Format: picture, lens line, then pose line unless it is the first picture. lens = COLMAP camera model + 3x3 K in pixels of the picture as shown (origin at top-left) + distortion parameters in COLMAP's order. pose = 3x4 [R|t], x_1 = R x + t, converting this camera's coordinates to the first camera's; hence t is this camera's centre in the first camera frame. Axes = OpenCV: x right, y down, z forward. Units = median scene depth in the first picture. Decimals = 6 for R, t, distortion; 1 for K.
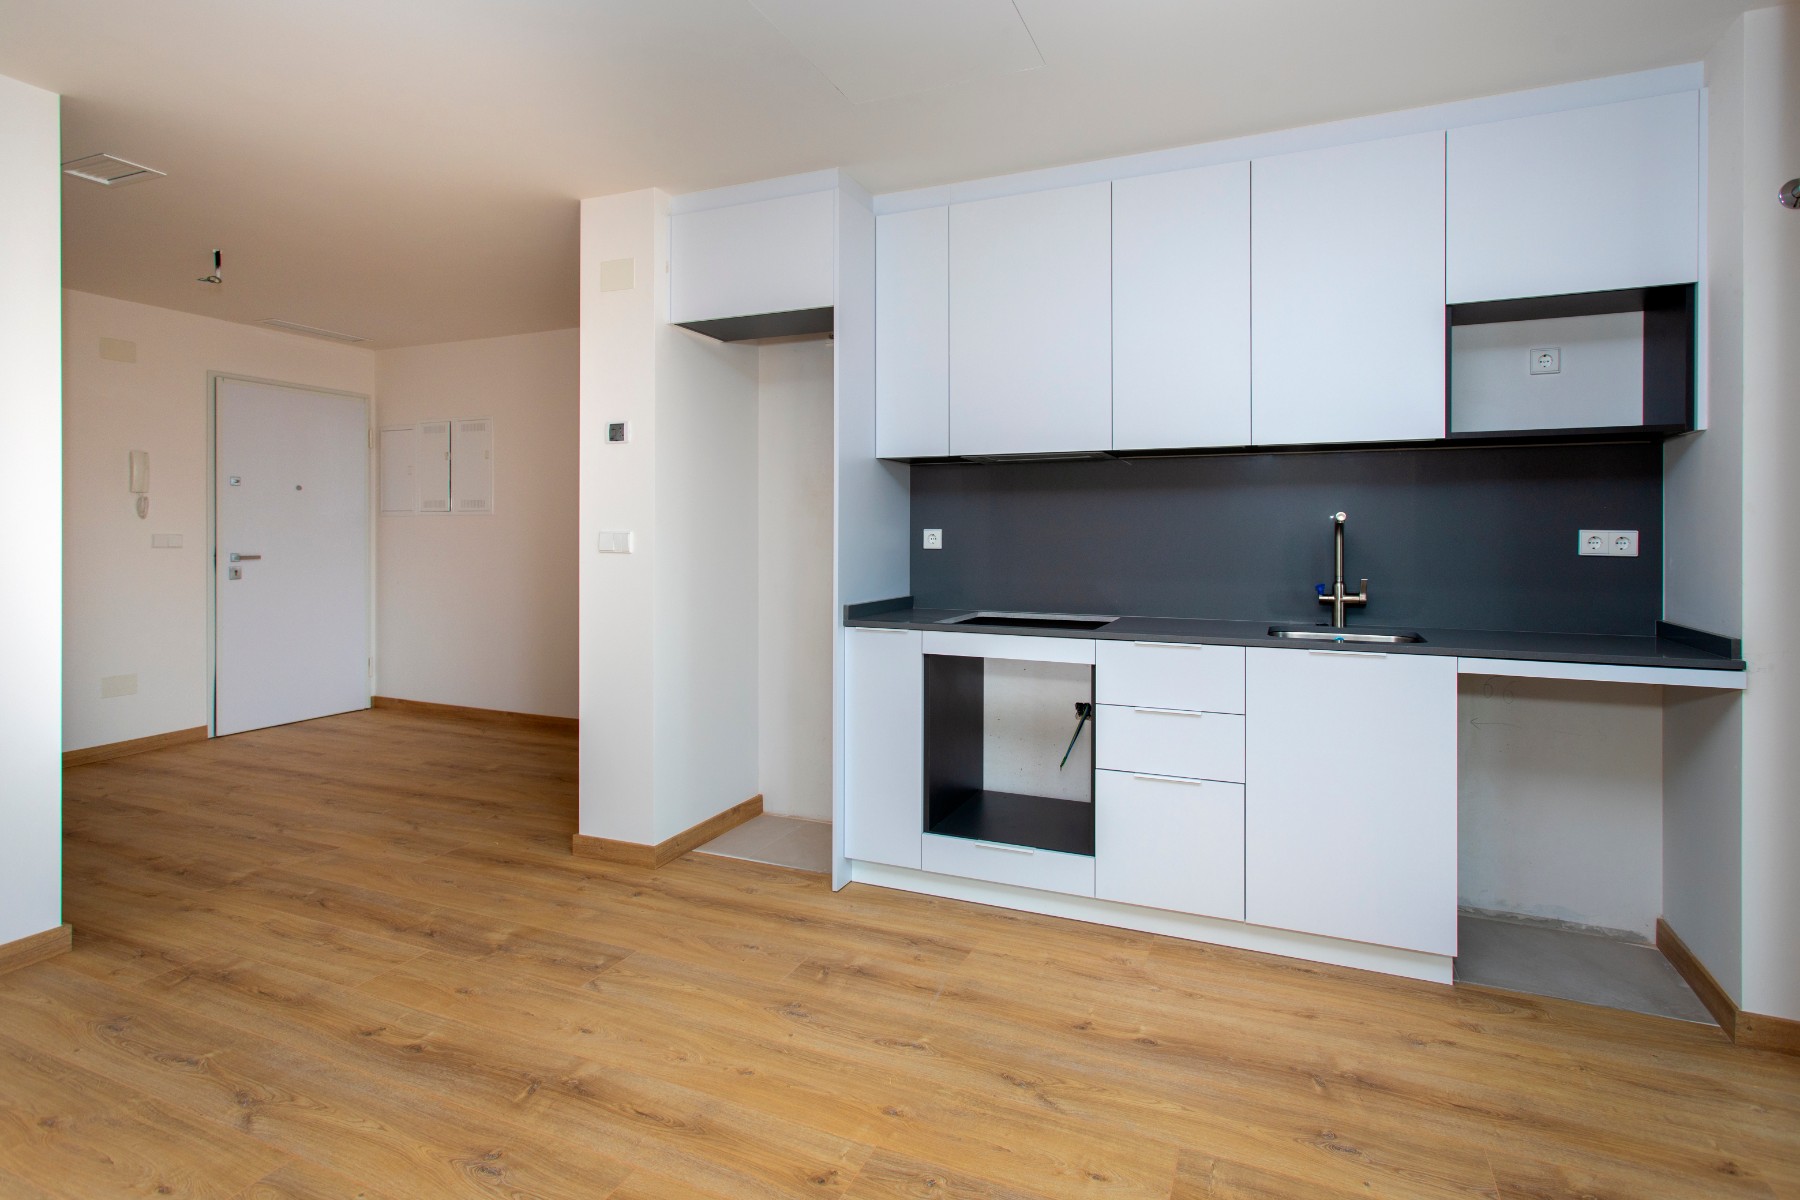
lens RADIAL K [[859.6, 0, 974.8], [0, 859.6, 540.5], [0, 0, 1]] dist [0.004362, 0.000703]
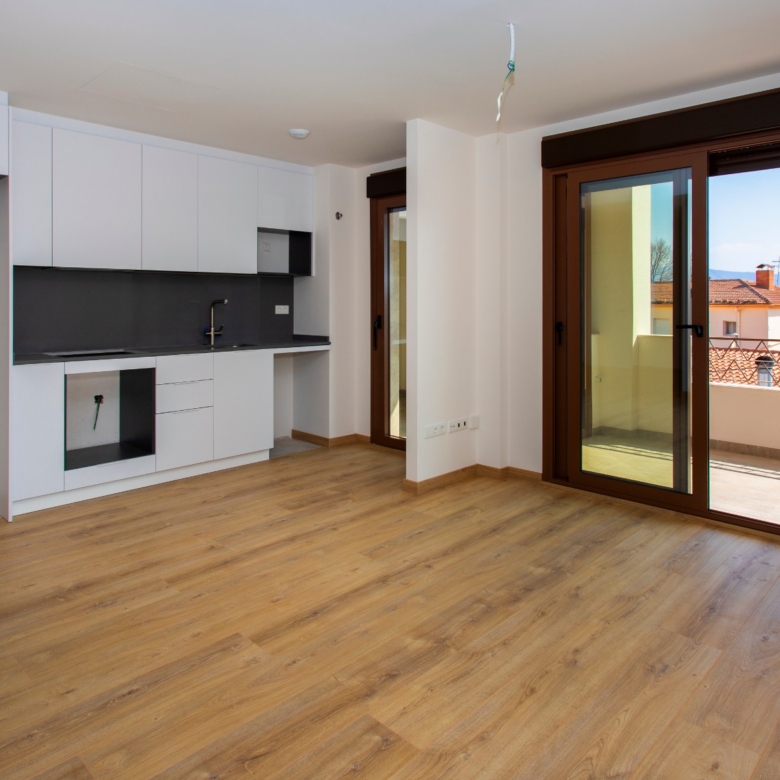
lens RADIAL K [[578.6, 0, 383.2], [0, 578.6, 300.4], [0, 0, 1]] dist [0.002919, -0.001076]
pose [[0.397399, 0.000785, 0.917646, -0.991993], [0.009604, 0.999941, -0.005015, -0.016213], [-0.917596, 0.010806, 0.397368, -0.139222]]
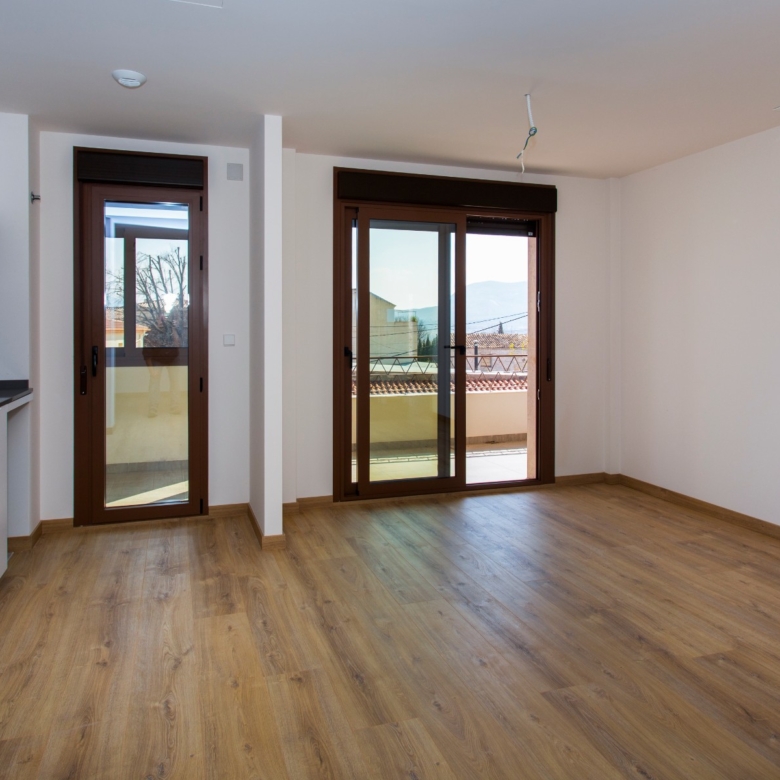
lens RADIAL K [[629.6, 0, 362.7], [0, 629.6, 331.0], [0, 0, 1]] dist [-0.000899, 0.003682]
pose [[-0.604275, -0.006096, 0.796752, -0.823867], [0.004573, 0.999928, 0.011119, -0.025828], [-0.796762, 0.010363, -0.604204, 1.037461]]
